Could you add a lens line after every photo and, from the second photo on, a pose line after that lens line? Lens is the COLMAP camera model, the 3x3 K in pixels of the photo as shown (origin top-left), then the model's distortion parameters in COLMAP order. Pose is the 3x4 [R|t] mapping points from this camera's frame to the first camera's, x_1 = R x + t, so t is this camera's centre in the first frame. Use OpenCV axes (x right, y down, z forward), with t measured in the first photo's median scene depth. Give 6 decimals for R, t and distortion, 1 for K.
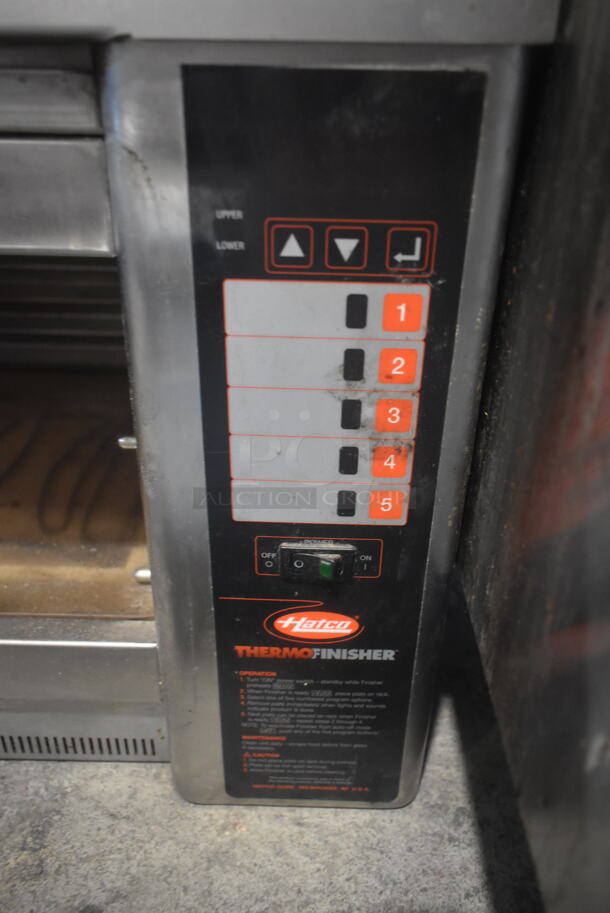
lens RADIAL K [[693.3, 0, 301.0], [0, 693.3, 462.6], [0, 0, 1]] dist [-0.020155, 0.014547]
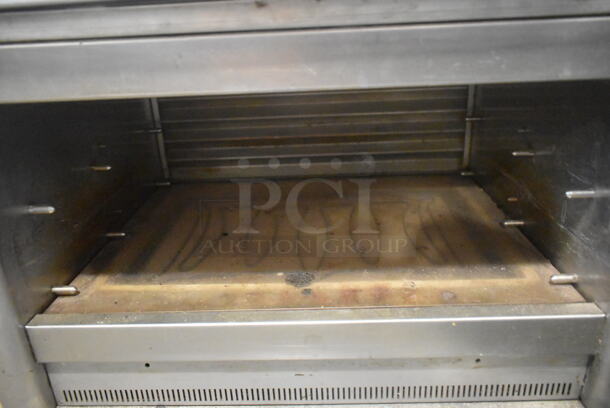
lens RADIAL K [[463.2, 0, 310.7], [0, 463.2, 198.8], [0, 0, 1]] dist [-0.020155, 0.014547]
pose [[0.997541, -0.055060, -0.043370, -1.005518], [0.049656, 0.991879, -0.117092, 0.097338], [0.049464, 0.114651, 0.992174, -0.180975]]
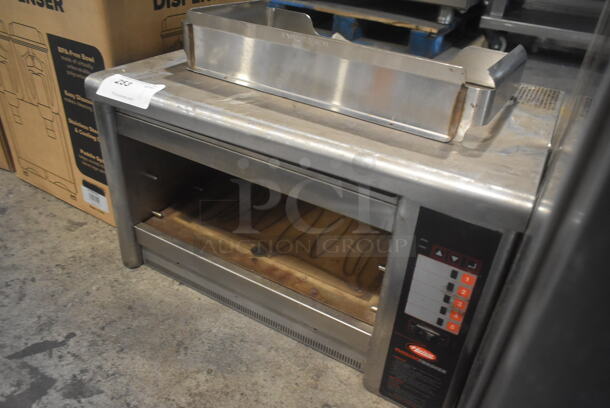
lens RADIAL K [[463.2, 0, 308.6], [0, 463.2, 203.9], [0, 0, 1]] dist [-0.020155, 0.014547]
pose [[0.874479, 0.290873, -0.388174, 0.195944], [-0.274175, 0.956558, 0.099123, -0.481474], [0.400144, 0.019747, 0.916240, -1.135309]]
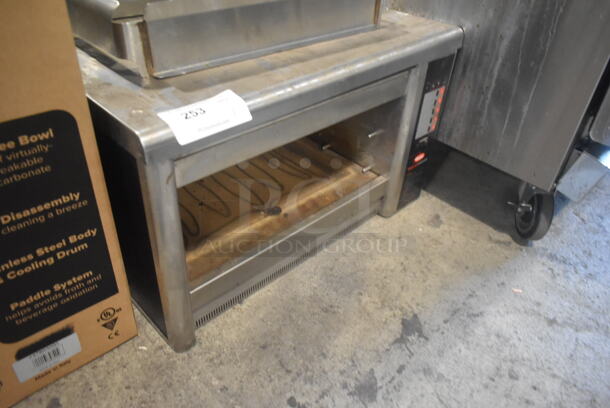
lens RADIAL K [[463.2, 0, 302.3], [0, 463.2, 202.1], [0, 0, 1]] dist [-0.020155, 0.014547]
pose [[0.709716, -0.401771, 0.578691, -2.720523], [0.302325, 0.915647, 0.264935, -0.617865], [-0.636320, -0.013077, 0.771315, -1.026293]]
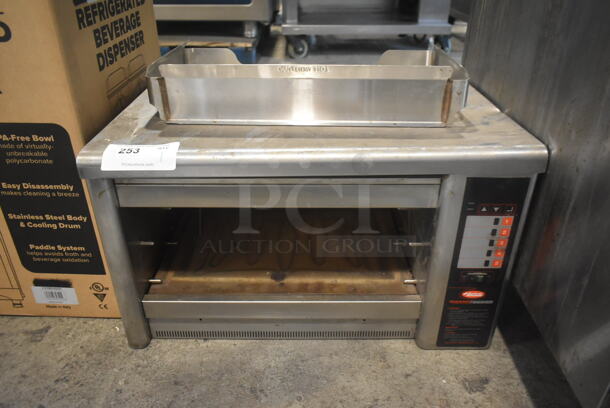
lens RADIAL K [[463.2, 0, 306.6], [0, 463.2, 203.2], [0, 0, 1]] dist [-0.020155, 0.014547]
pose [[0.999728, -0.023259, -0.001695, -0.925110], [0.023283, 0.999604, 0.015816, -0.340063], [0.001326, -0.015851, 0.999873, -1.593853]]
